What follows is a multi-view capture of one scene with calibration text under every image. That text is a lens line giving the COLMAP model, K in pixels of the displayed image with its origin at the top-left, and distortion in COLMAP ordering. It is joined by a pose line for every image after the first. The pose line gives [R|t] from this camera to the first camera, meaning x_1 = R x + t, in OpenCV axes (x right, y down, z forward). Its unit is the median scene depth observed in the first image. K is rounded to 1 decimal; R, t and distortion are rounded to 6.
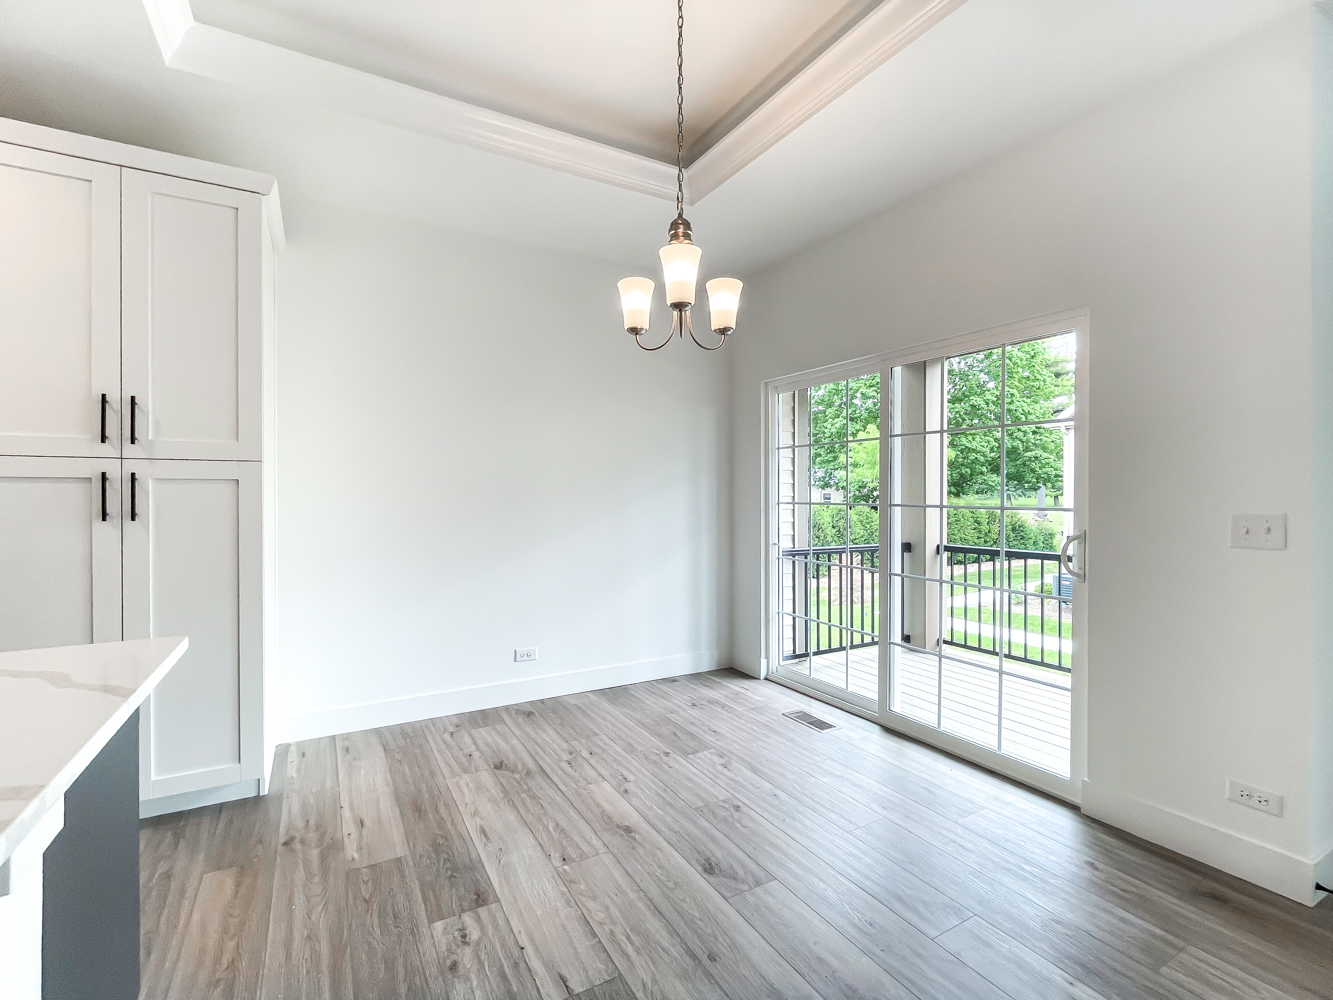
lens RADIAL K [[598.0, 0, 664.1], [0, 598.0, 497.8], [0, 0, 1]] dist [0.000443, 0.000042]
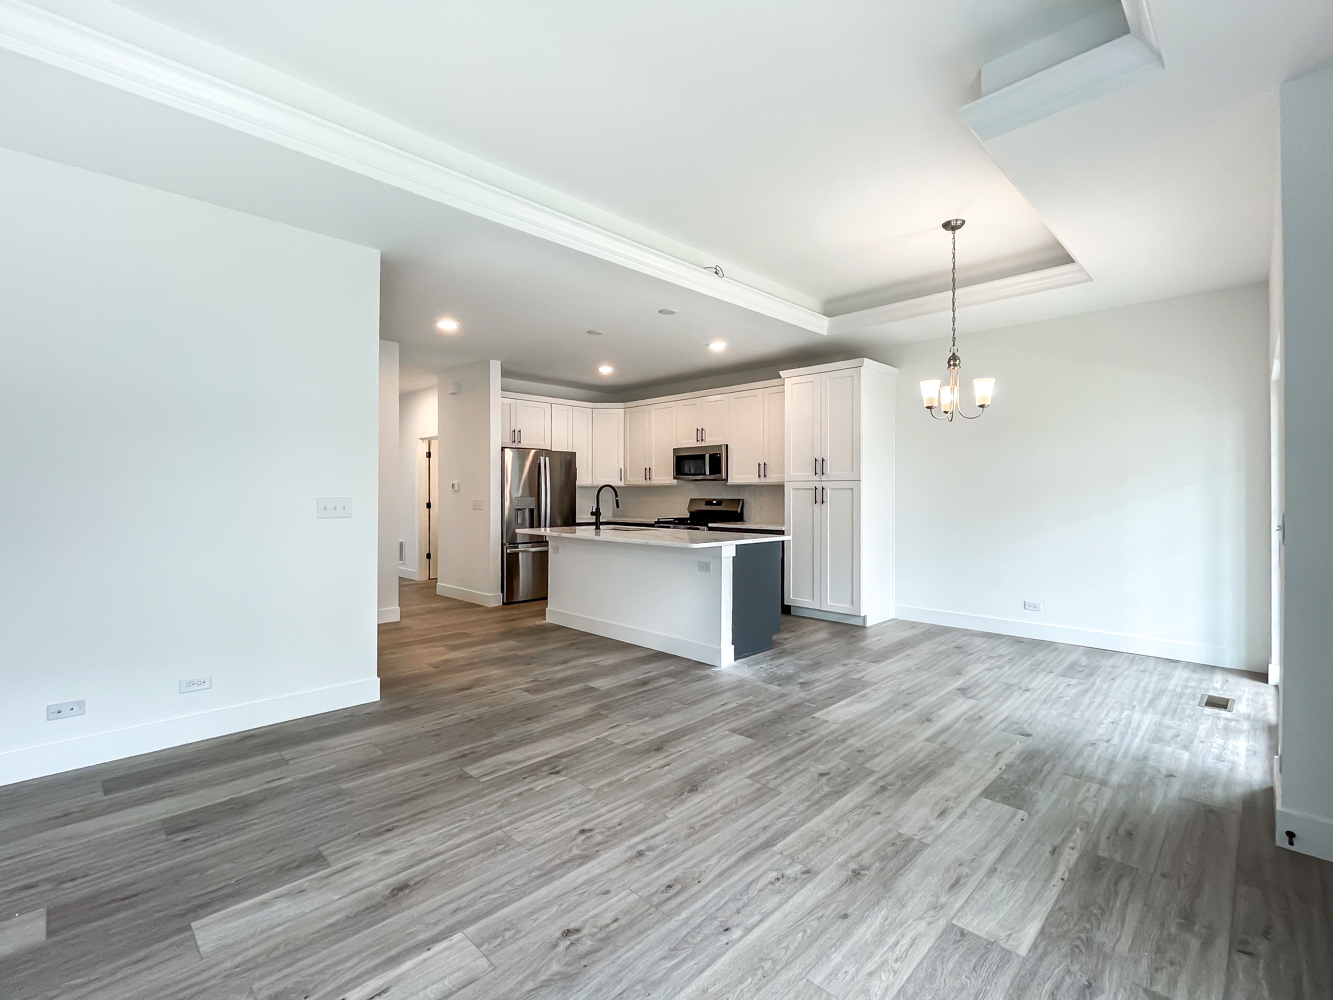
lens RADIAL K [[598.0, 0, 664.1], [0, 598.0, 497.8], [0, 0, 1]] dist [0.000443, 0.000042]
pose [[0.259447, 0.009516, -0.965710, 1.548712], [-0.012163, 0.999904, 0.006585, 0.001553], [0.965681, 0.010038, 0.259538, -0.397391]]
